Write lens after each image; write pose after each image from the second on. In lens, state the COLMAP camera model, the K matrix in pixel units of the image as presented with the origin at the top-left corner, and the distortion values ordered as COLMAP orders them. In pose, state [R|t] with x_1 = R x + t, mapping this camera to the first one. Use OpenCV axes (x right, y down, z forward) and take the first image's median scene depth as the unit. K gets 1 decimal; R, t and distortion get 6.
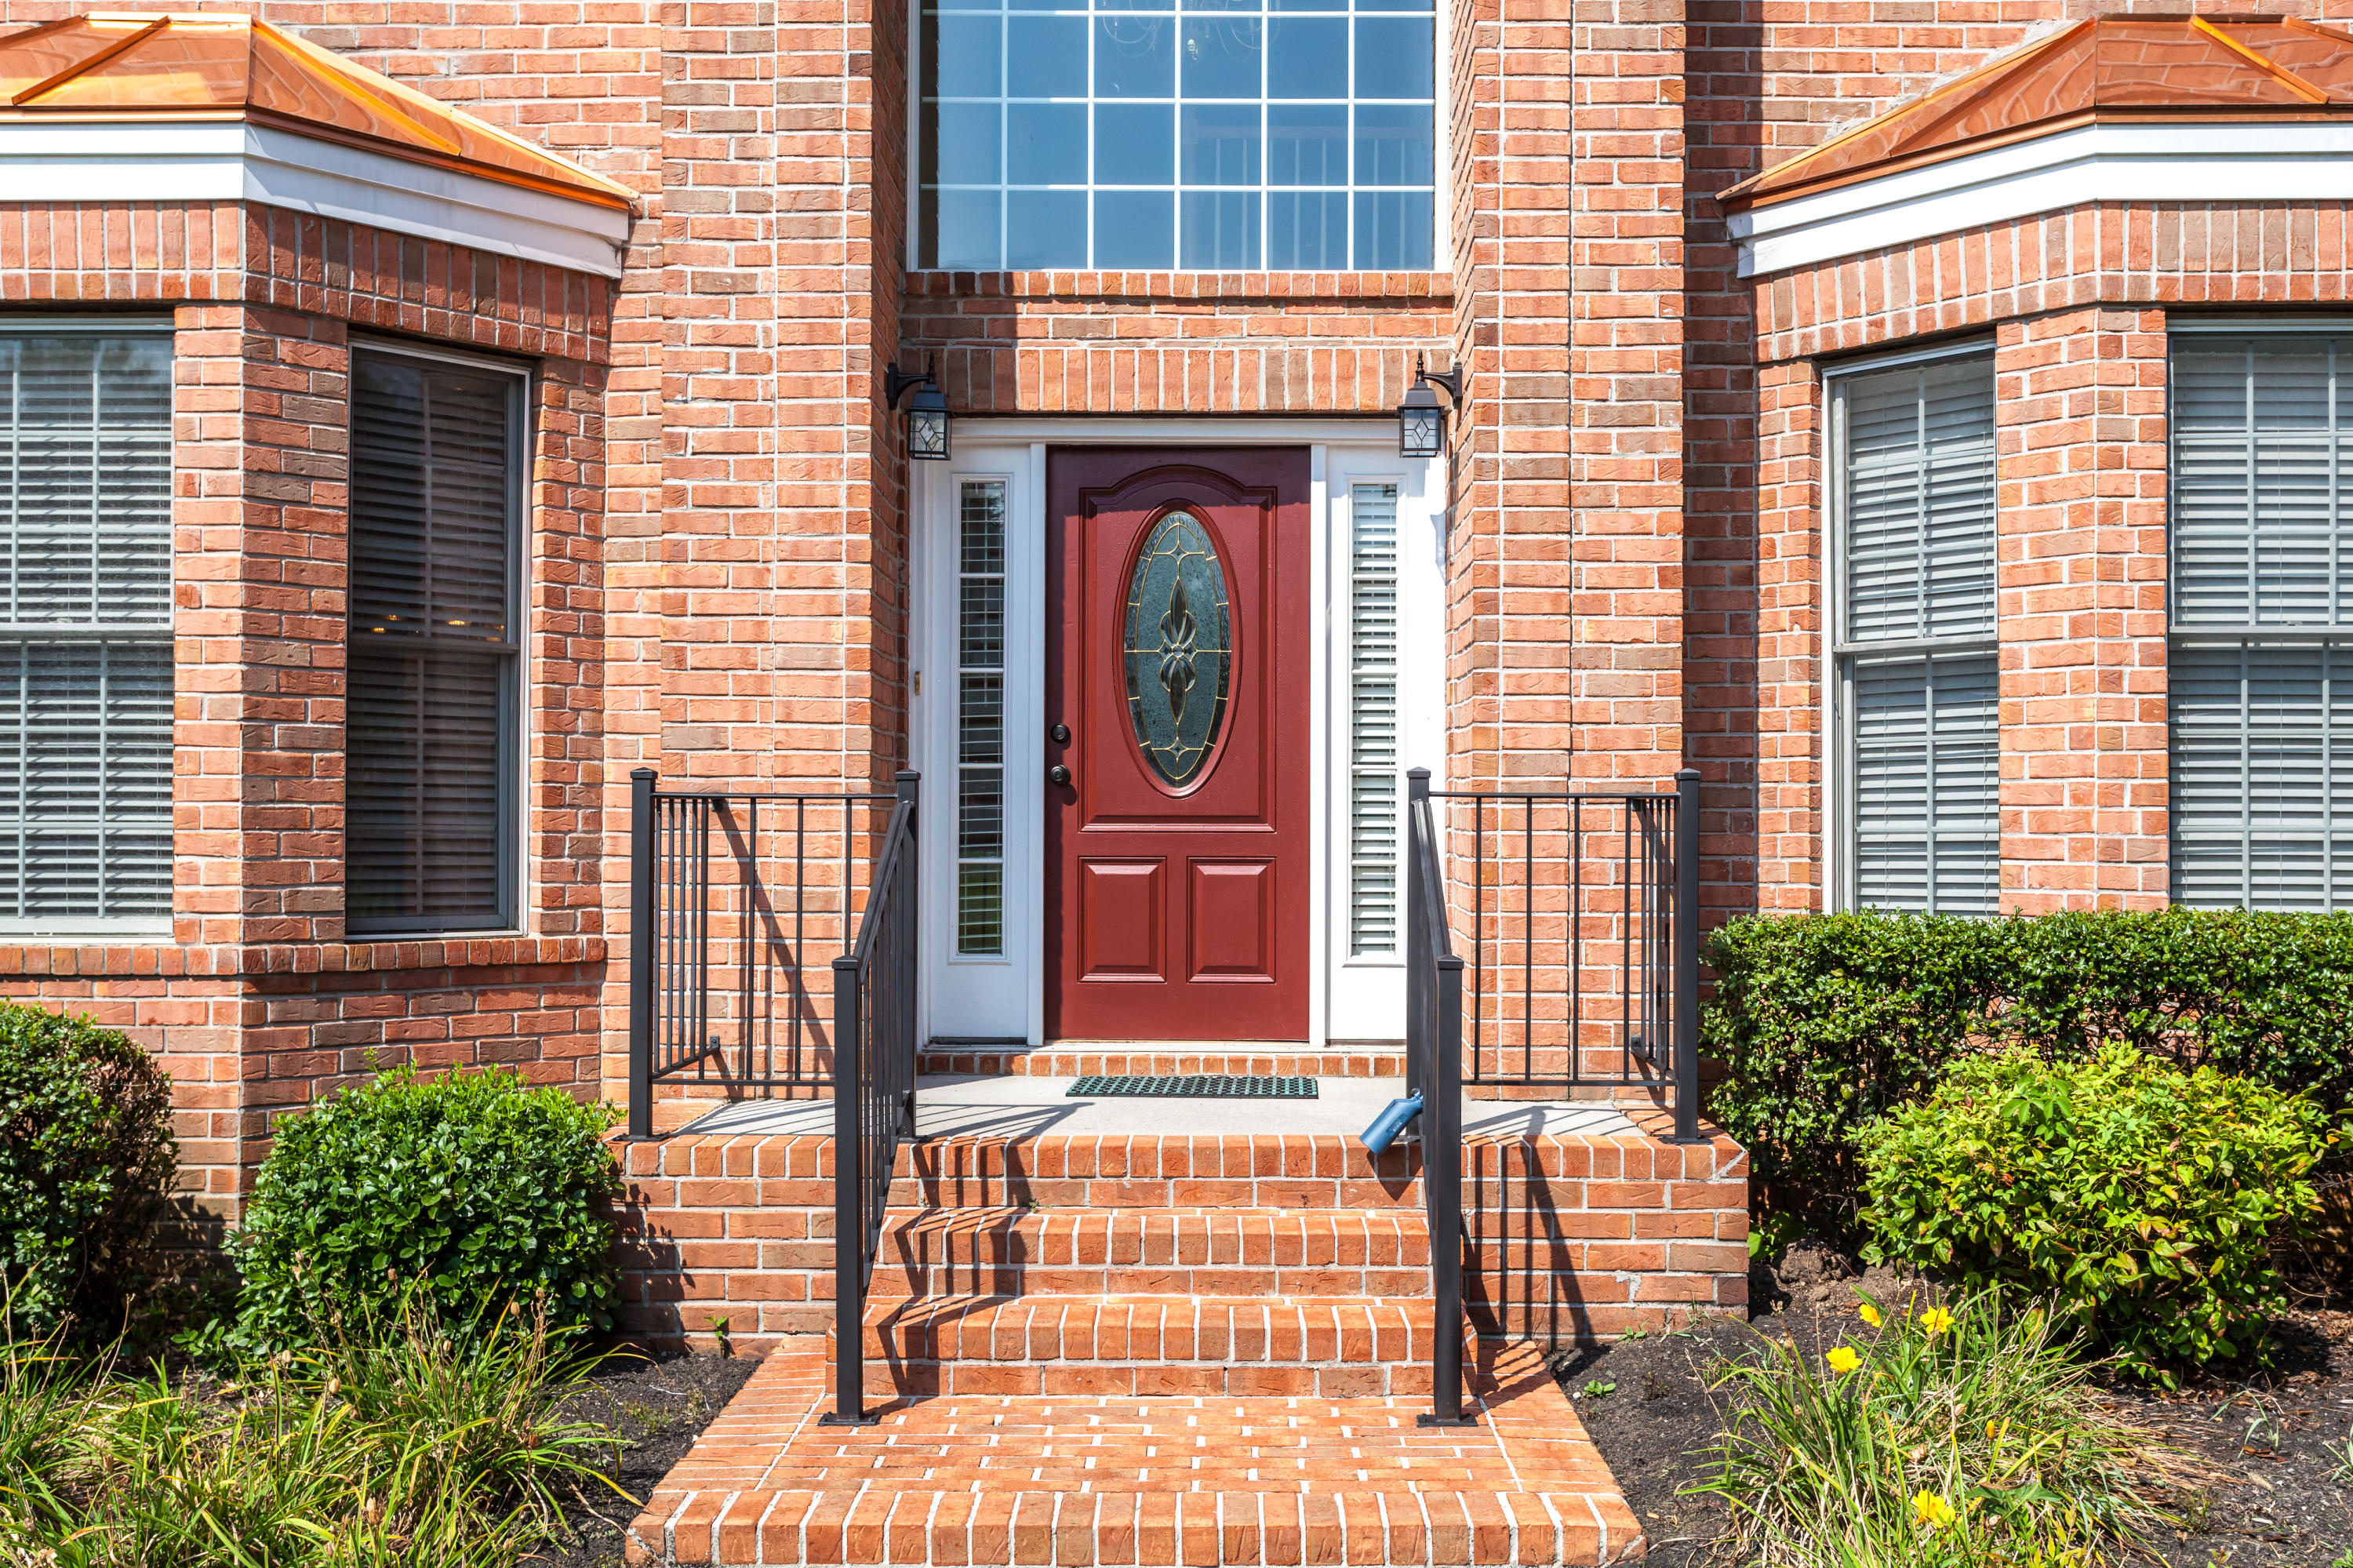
lens RADIAL K [[2075.6, 0, 1178.4], [0, 2075.6, 799.9], [0, 0, 1]] dist [0.019745, 0.000349]
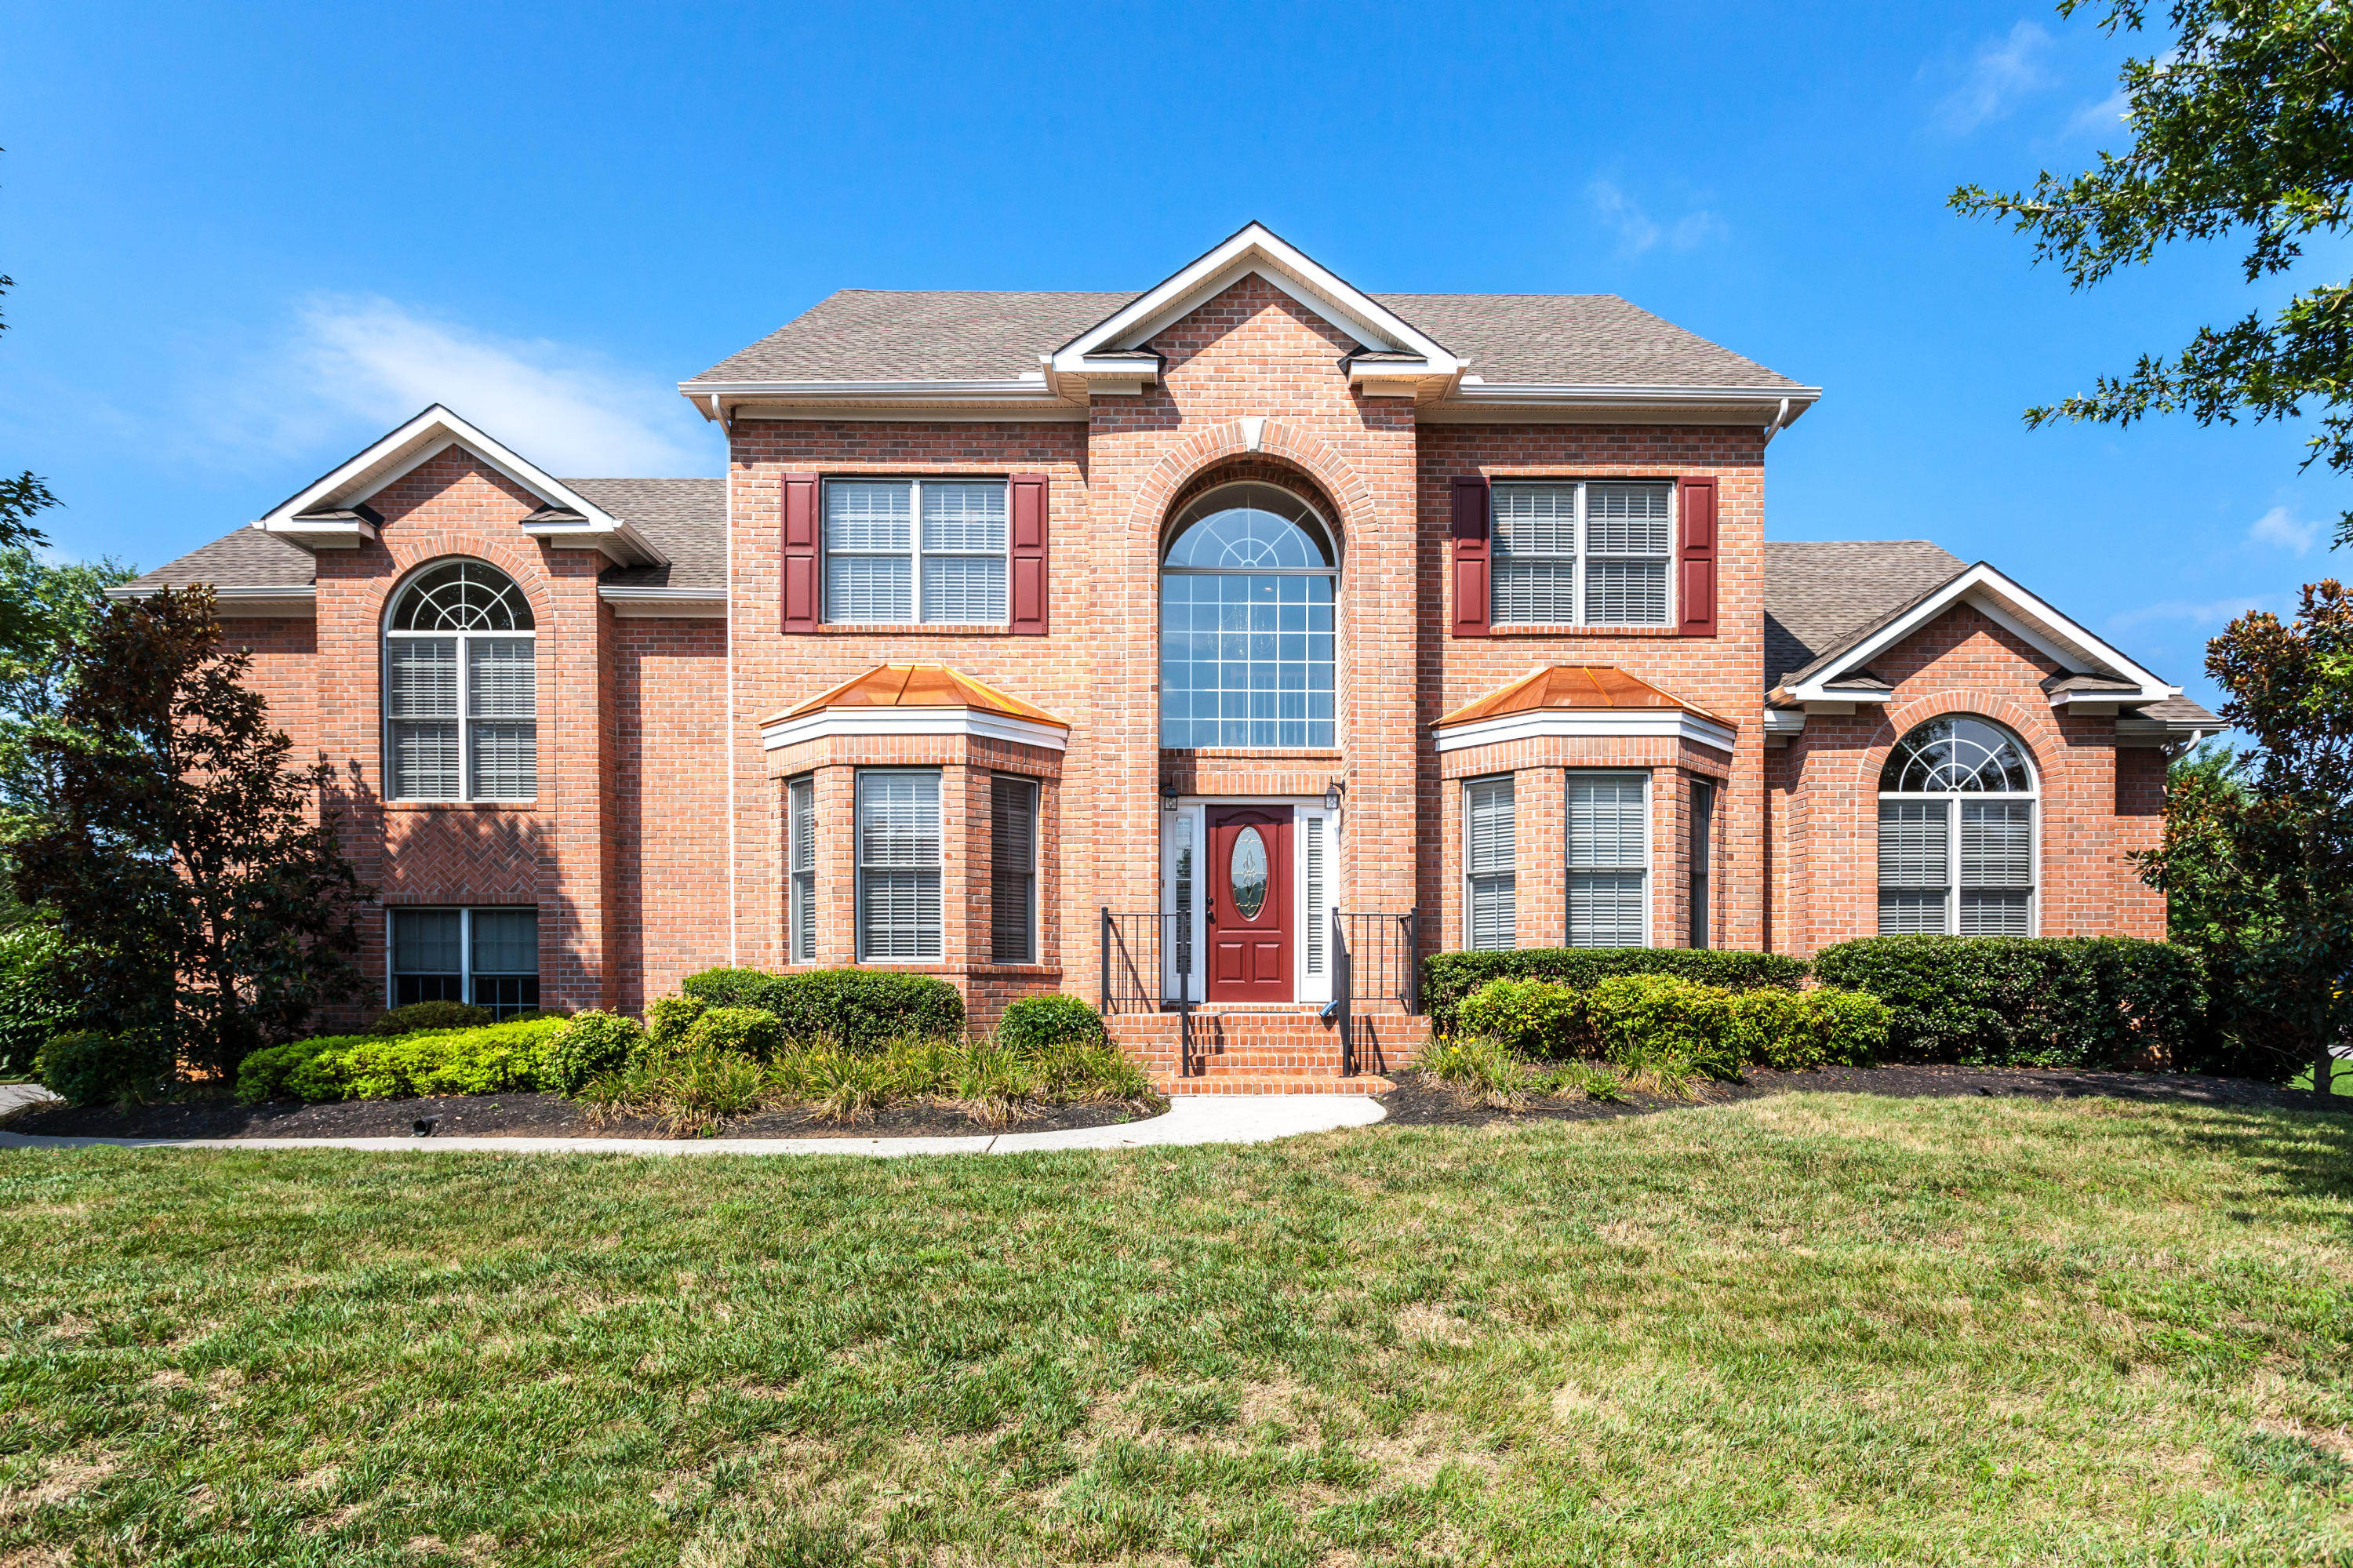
lens RADIAL K [[1383.8, 0, 1094.2], [0, 1383.8, 958.4], [0, 0, 1]] dist [0.023630, 0.000168]
pose [[0.999792, 0.002080, -0.020311, -0.202980], [-0.002393, 0.999878, -0.015403, 0.091834], [0.020277, 0.015449, 0.999675, -1.112596]]
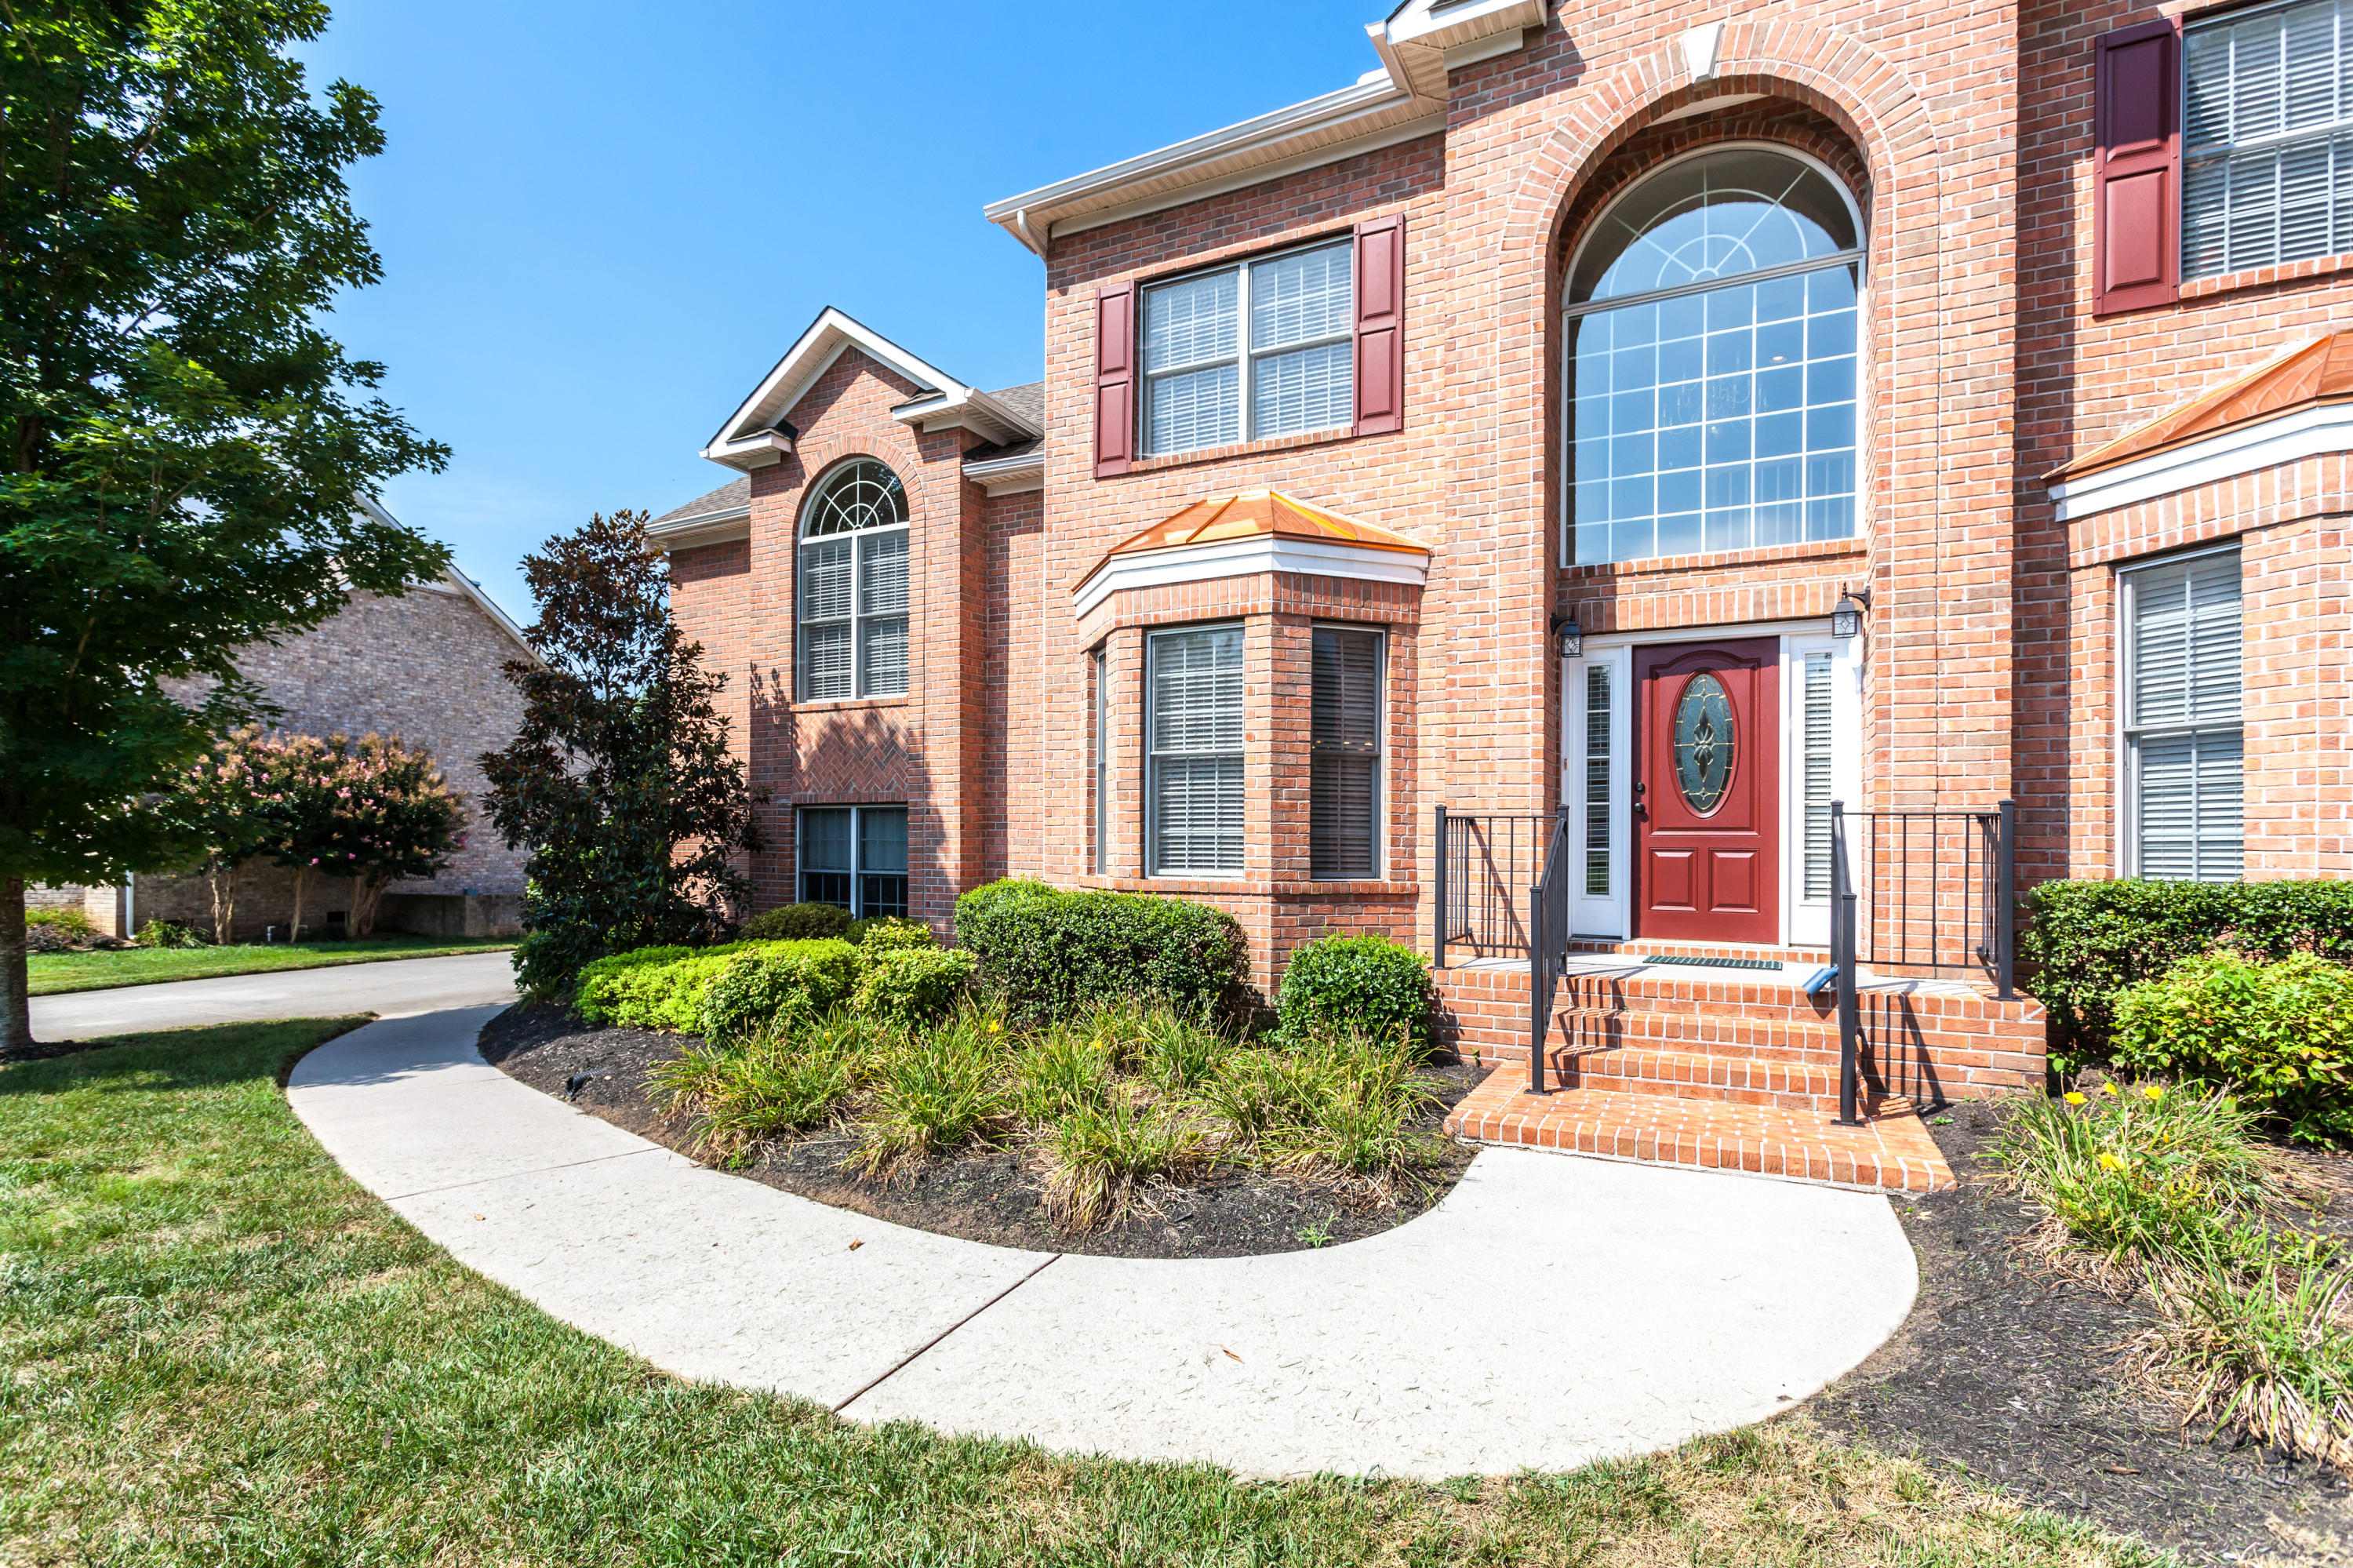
lens RADIAL K [[1091.6, 0, 1195.2], [0, 1091.6, 831.8], [0, 0, 1]] dist [0.010596, 0.001029]
pose [[0.902822, -0.000700, -0.430014, 0.011696], [0.001490, 0.999998, 0.001499, 0.010344], [0.430012, -0.001994, 0.902821, -0.167991]]
